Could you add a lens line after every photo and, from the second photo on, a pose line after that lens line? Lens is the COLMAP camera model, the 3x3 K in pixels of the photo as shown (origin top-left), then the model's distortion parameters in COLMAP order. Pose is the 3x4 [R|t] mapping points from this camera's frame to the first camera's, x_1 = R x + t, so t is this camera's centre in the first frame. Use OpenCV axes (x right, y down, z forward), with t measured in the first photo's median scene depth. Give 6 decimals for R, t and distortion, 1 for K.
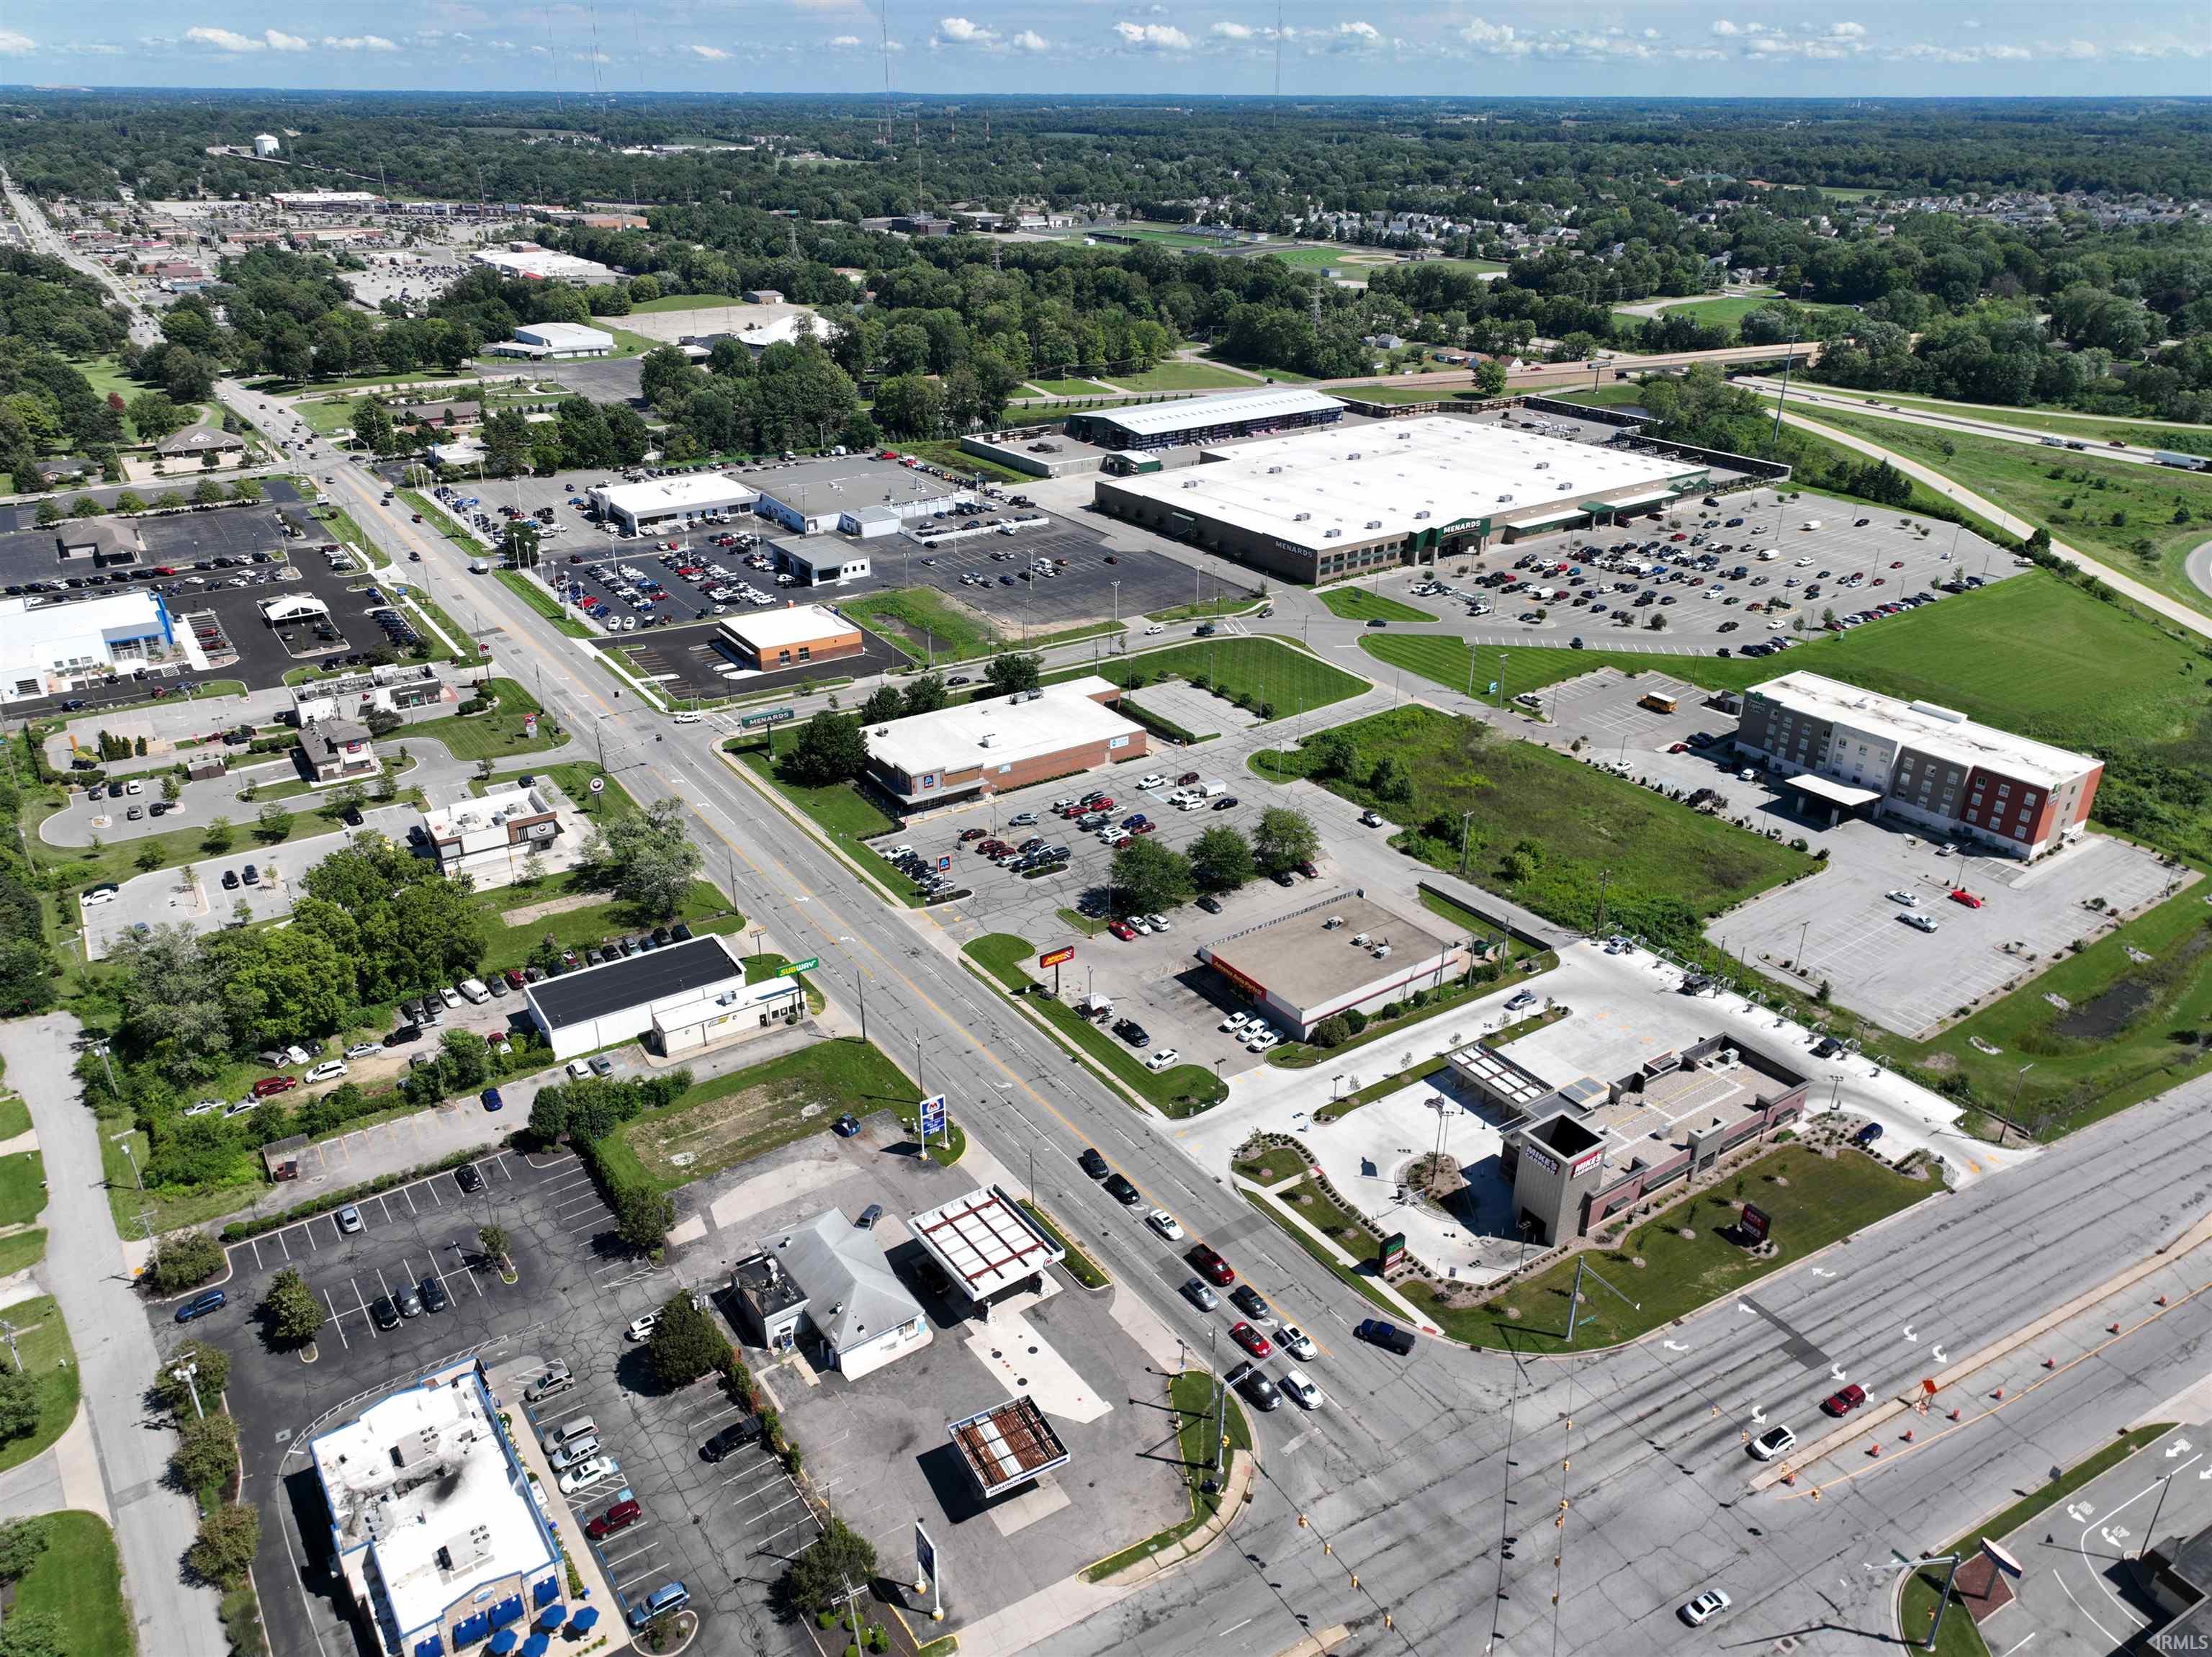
lens RADIAL K [[1538.5, 0, 1106.0], [0, 1538.5, 828.5], [0, 0, 1]] dist [-0.000660, 0.016246]
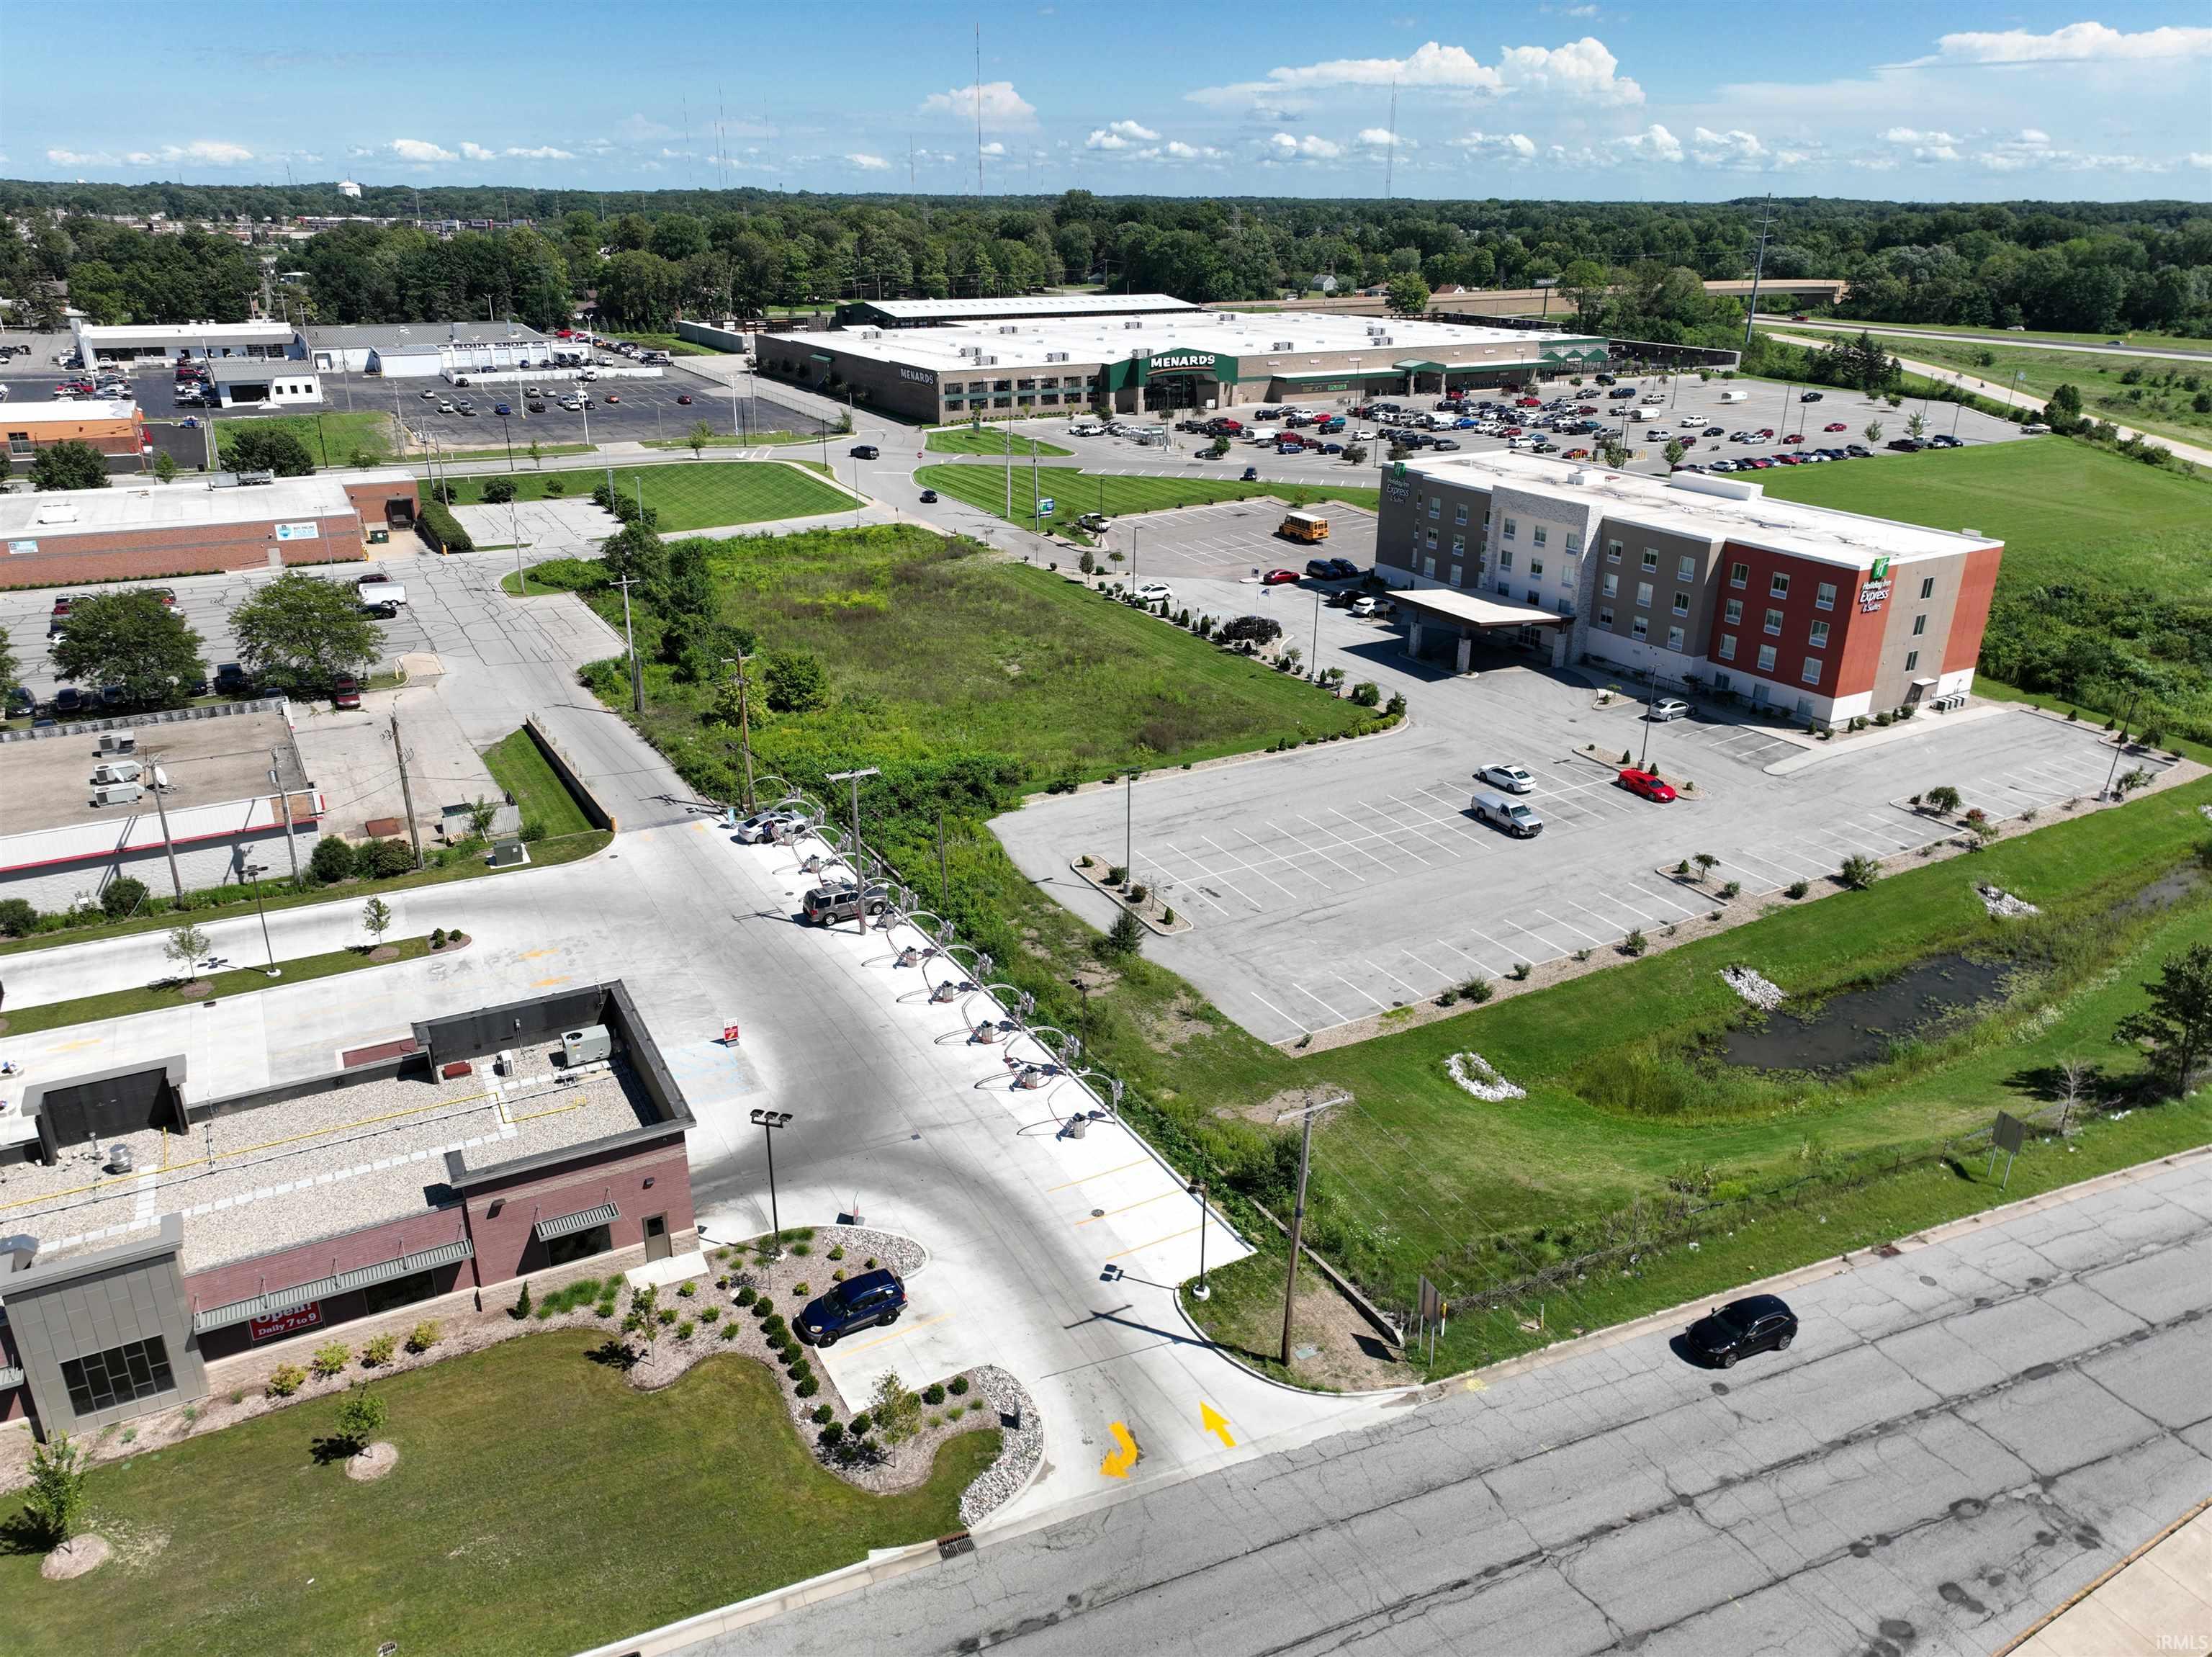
lens RADIAL K [[1554.1, 0, 1108.7], [0, 1554.1, 827.8], [0, 0, 1]] dist [0.001820, 0.009932]
pose [[0.996121, 0.039773, -0.078498, 0.412625], [-0.044591, 0.997165, -0.060610, 0.087870], [0.075865, 0.063875, 0.995070, 0.504915]]
